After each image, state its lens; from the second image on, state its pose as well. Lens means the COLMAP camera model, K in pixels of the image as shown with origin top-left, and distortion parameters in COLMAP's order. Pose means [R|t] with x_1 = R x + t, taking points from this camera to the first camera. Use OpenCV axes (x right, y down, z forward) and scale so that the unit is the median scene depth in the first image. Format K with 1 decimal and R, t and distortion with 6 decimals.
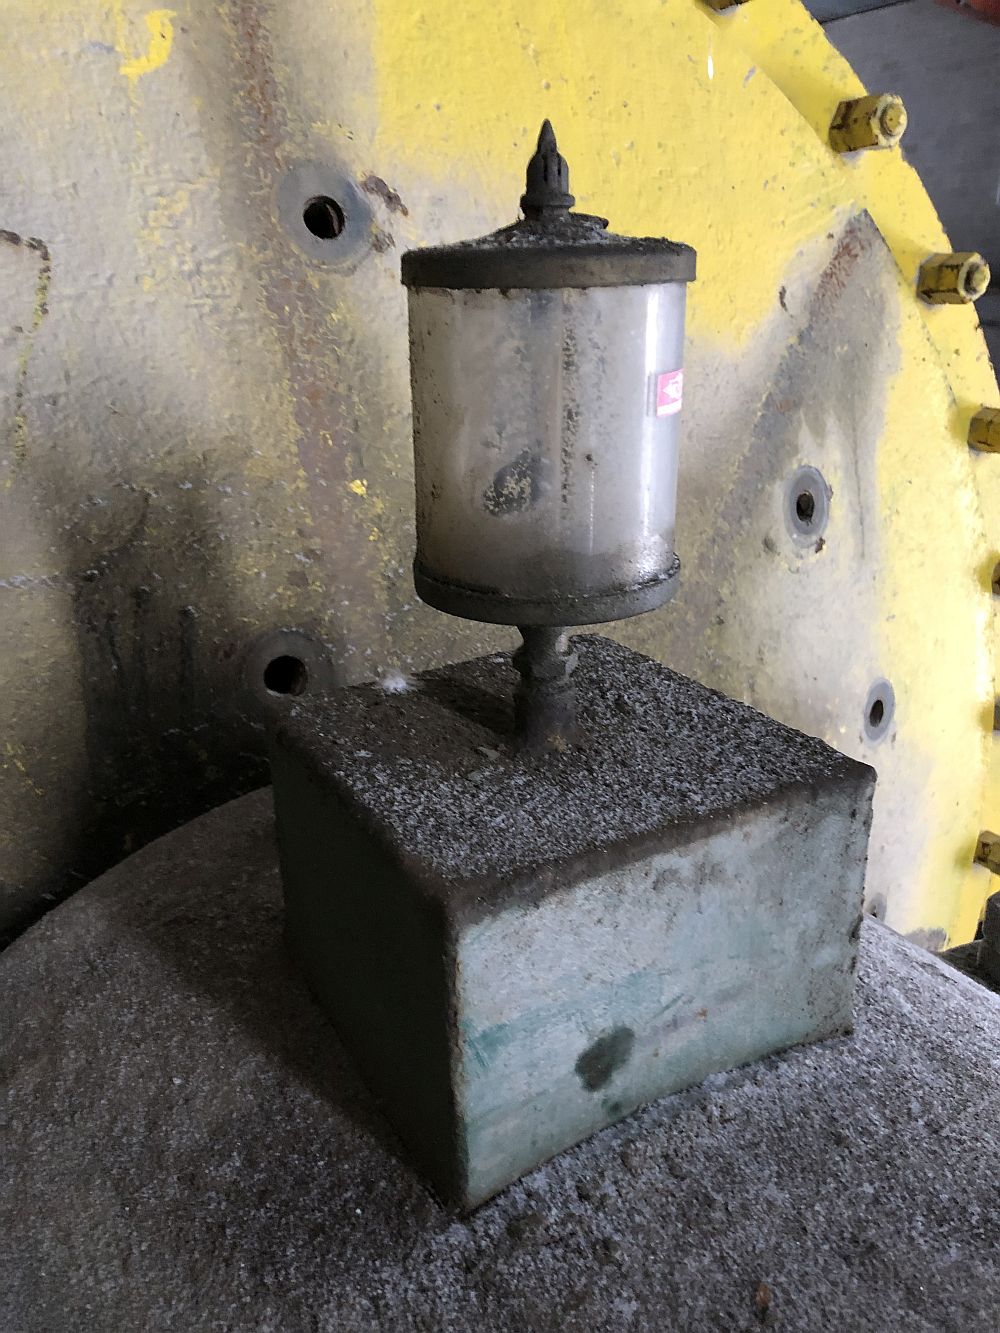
lens RADIAL K [[1081.6, 0, 499.0], [0, 1081.6, 655.8], [0, 0, 1]] dist [0.025896, -0.014469]
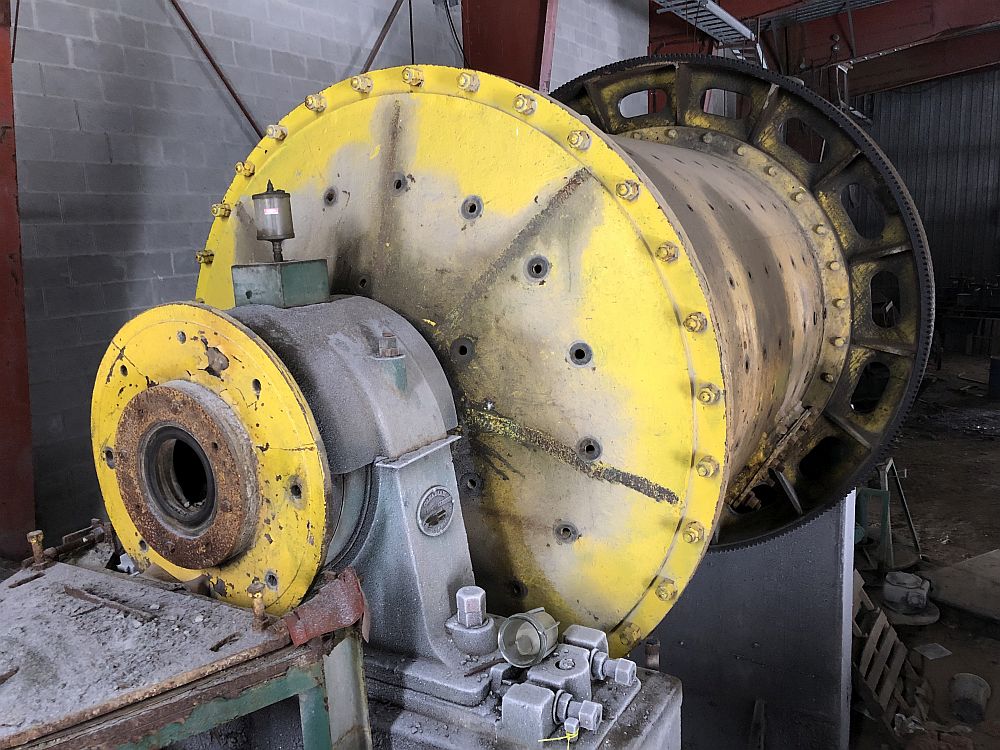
lens RADIAL K [[811.4, 0, 506.7], [0, 811.4, 379.4], [0, 0, 1]] dist [0.025896, -0.014469]
pose [[0.525556, 0.157358, -0.836079, 2.176077], [-0.256978, 0.966204, 0.020314, 0.131597], [0.811020, 0.204178, 0.548232, -0.208575]]
